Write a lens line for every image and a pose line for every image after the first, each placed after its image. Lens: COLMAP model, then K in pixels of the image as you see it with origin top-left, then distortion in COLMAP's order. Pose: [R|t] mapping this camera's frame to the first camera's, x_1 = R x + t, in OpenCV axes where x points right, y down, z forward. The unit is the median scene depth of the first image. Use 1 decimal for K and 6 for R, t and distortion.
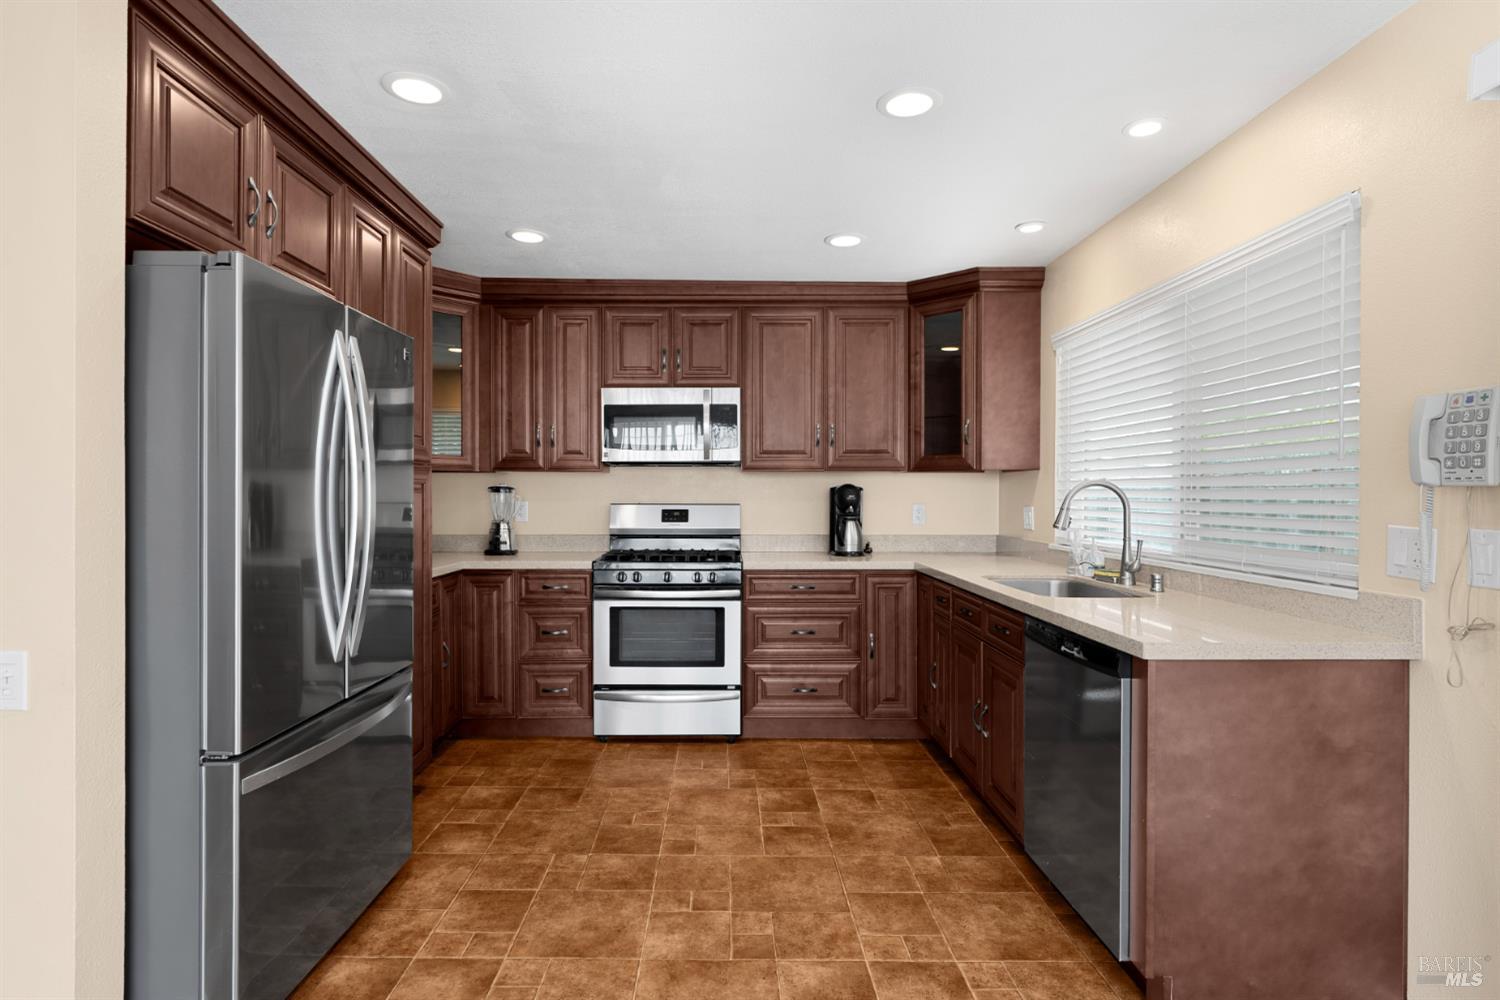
lens RADIAL K [[772.4, 0, 731.5], [0, 772.4, 498.3], [0, 0, 1]] dist [-0.008594, 0.003472]
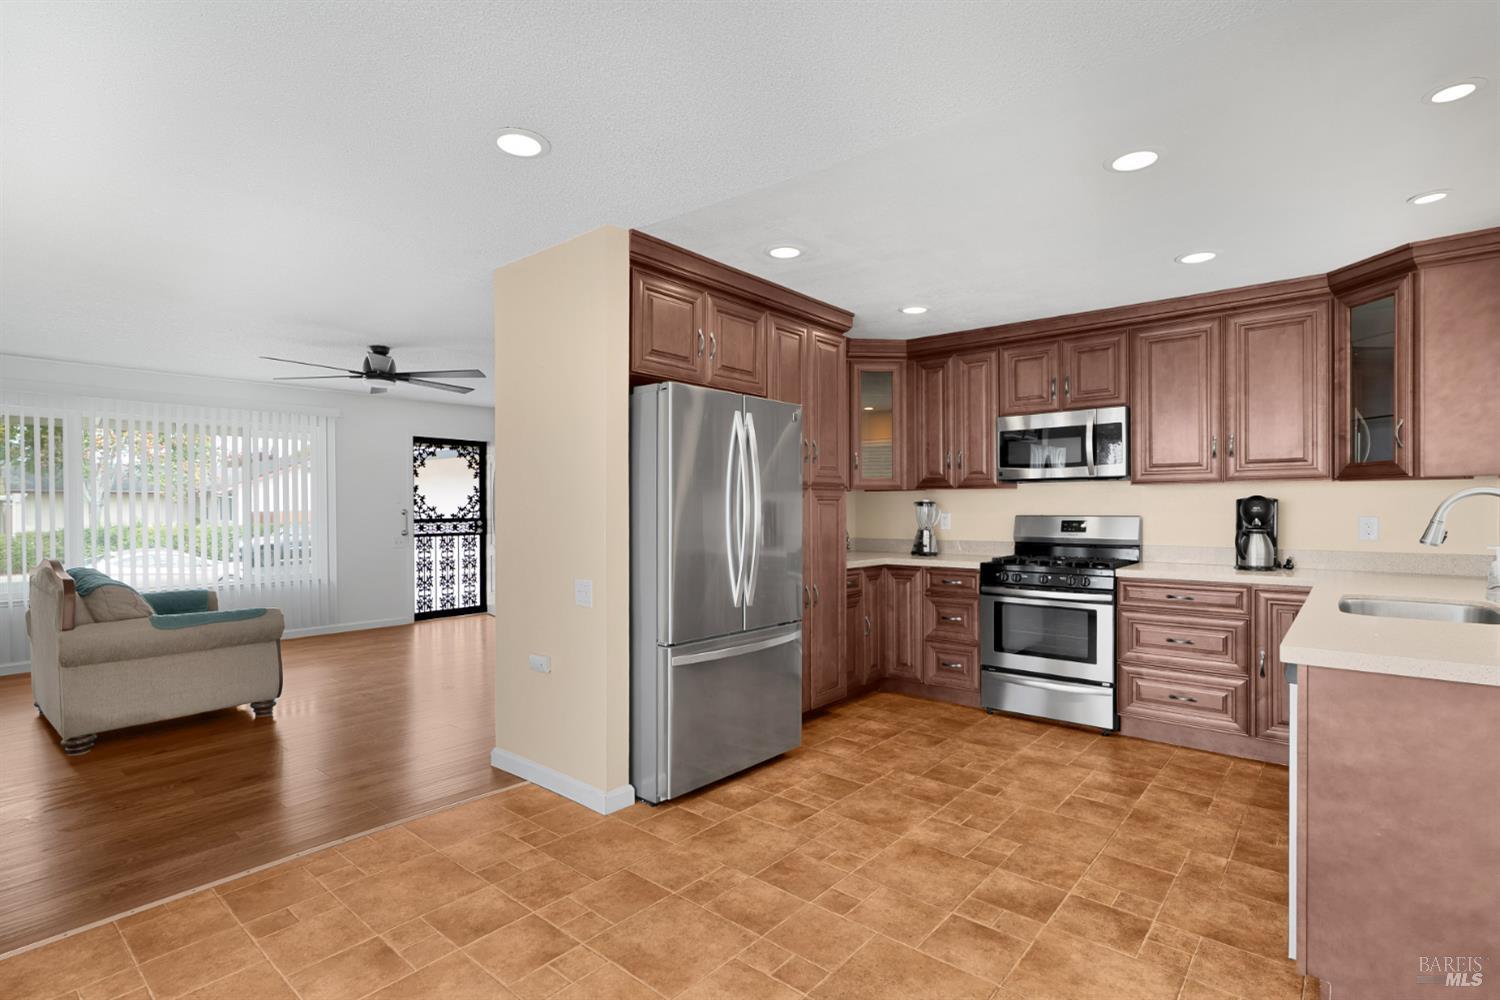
lens RADIAL K [[727.1, 0, 745.9], [0, 727.1, 510.3], [0, 0, 1]] dist [-0.006460, 0.003318]
pose [[0.756781, -0.001837, -0.653666, 0.315064], [0.000618, 0.999998, -0.002095, 0.001862], [0.653668, 0.001182, 0.756780, -0.113295]]
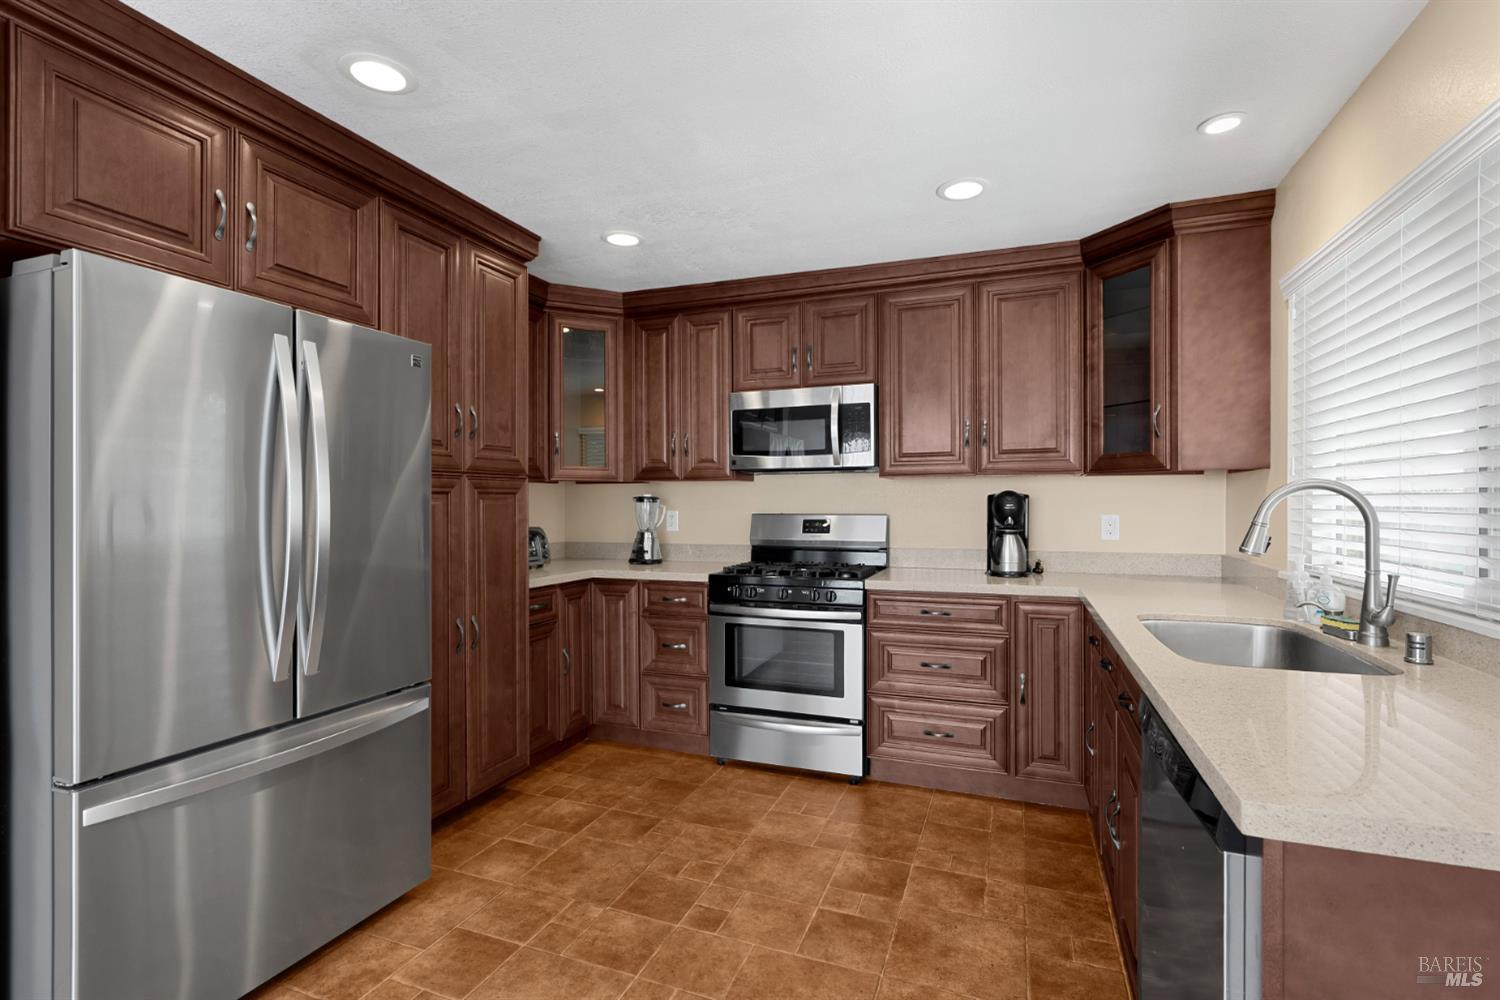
lens RADIAL K [[700.1, 0, 753.0], [0, 700.1, 505.1], [0, 0, 1]] dist [-0.010299, 0.004406]
pose [[0.932831, -0.002726, -0.360304, 0.201329], [0.001940, 0.999995, -0.002545, -0.001601], [0.360310, 0.001675, 0.932831, 0.232513]]
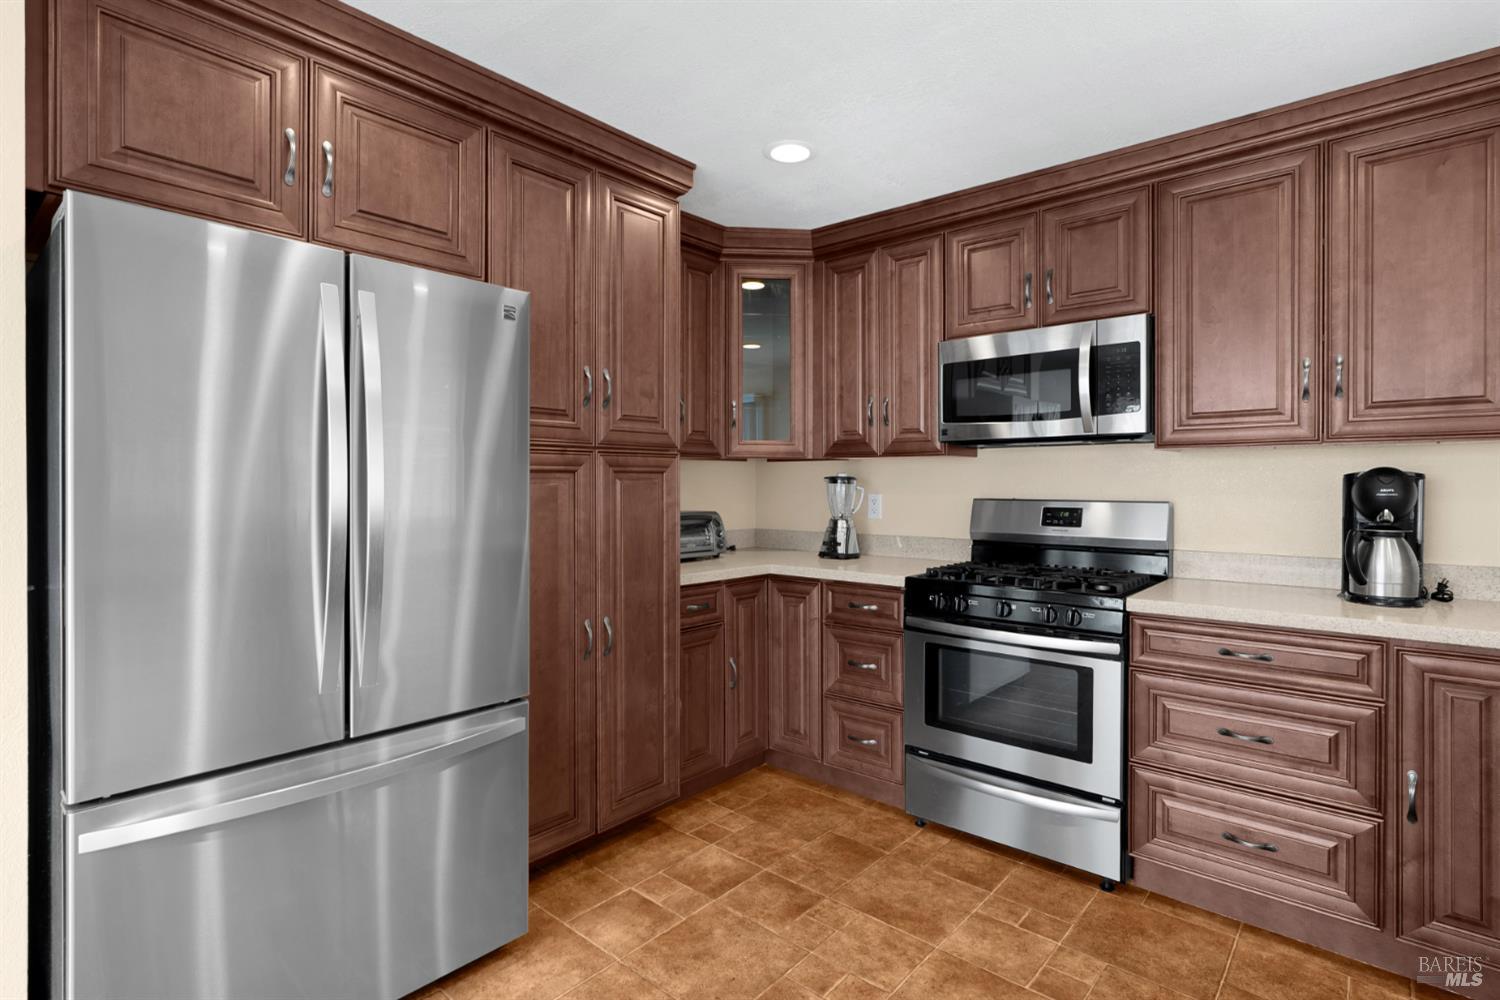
lens RADIAL K [[742.3, 0, 752.6], [0, 742.3, 487.6], [0, 0, 1]] dist [-0.006548, 0.004410]
pose [[0.751011, 0.002997, -0.660283, 0.195413], [-0.003998, 0.999992, -0.000008, -0.003241], [0.660278, 0.002646, 0.751017, 0.407798]]
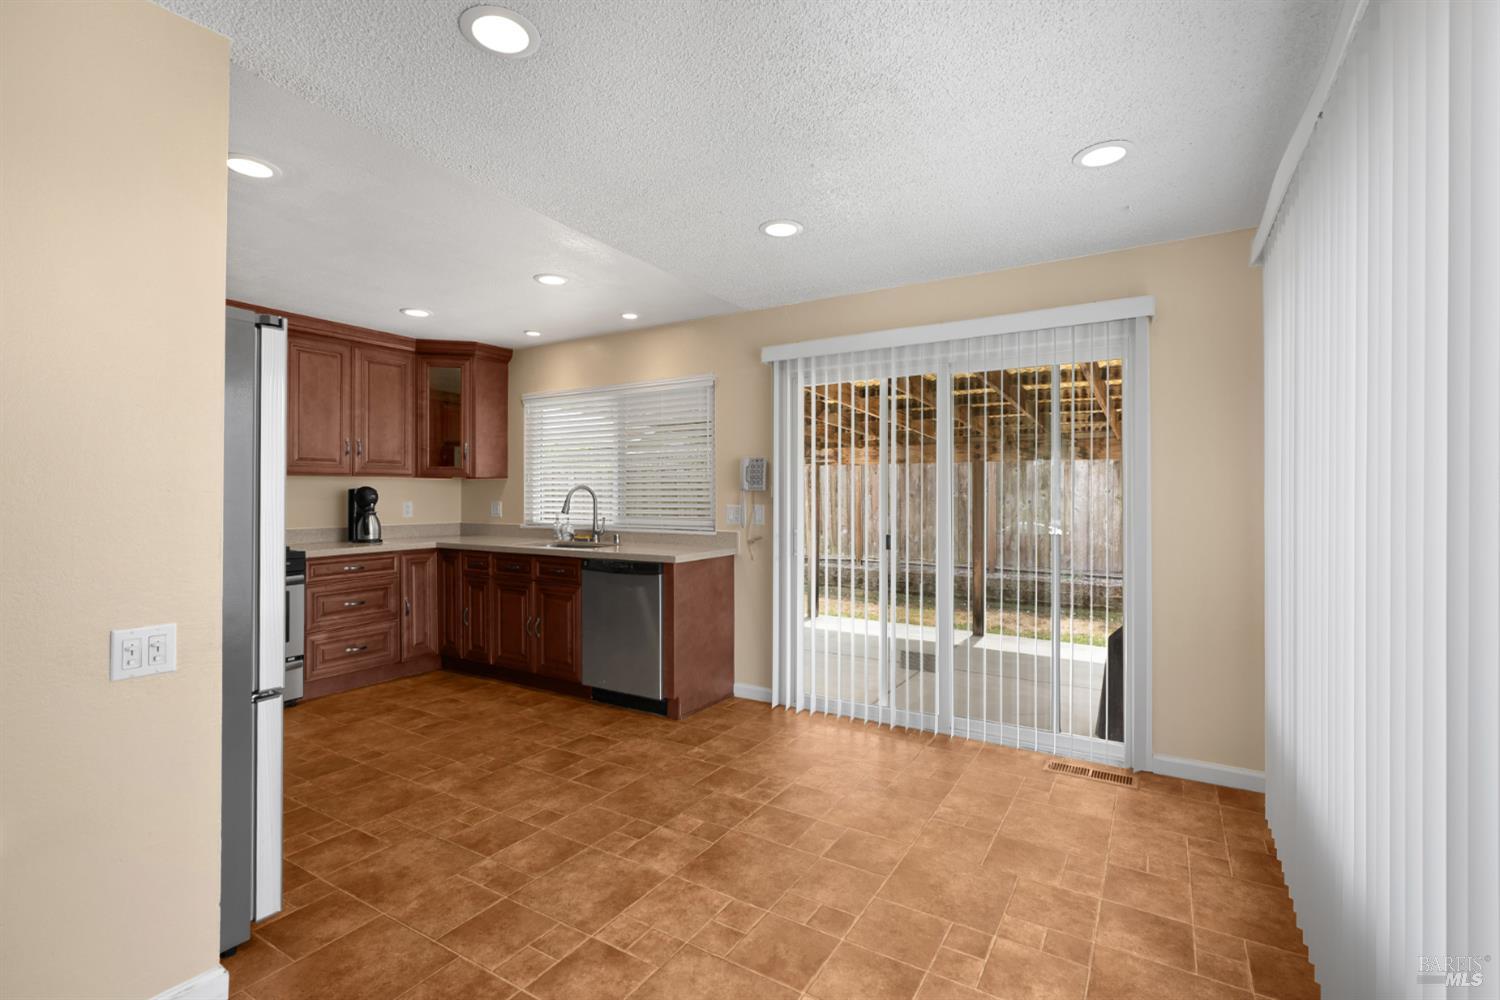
lens RADIAL K [[675.8, 0, 750.3], [0, 675.8, 488.6], [0, 0, 1]] dist [-0.004845, -0.000138]
pose [[0.525841, 0.003705, 0.850575, -0.561263], [0.007712, 0.999929, -0.009123, 0.000082], [-0.850548, 0.011357, 0.525775, -0.149321]]
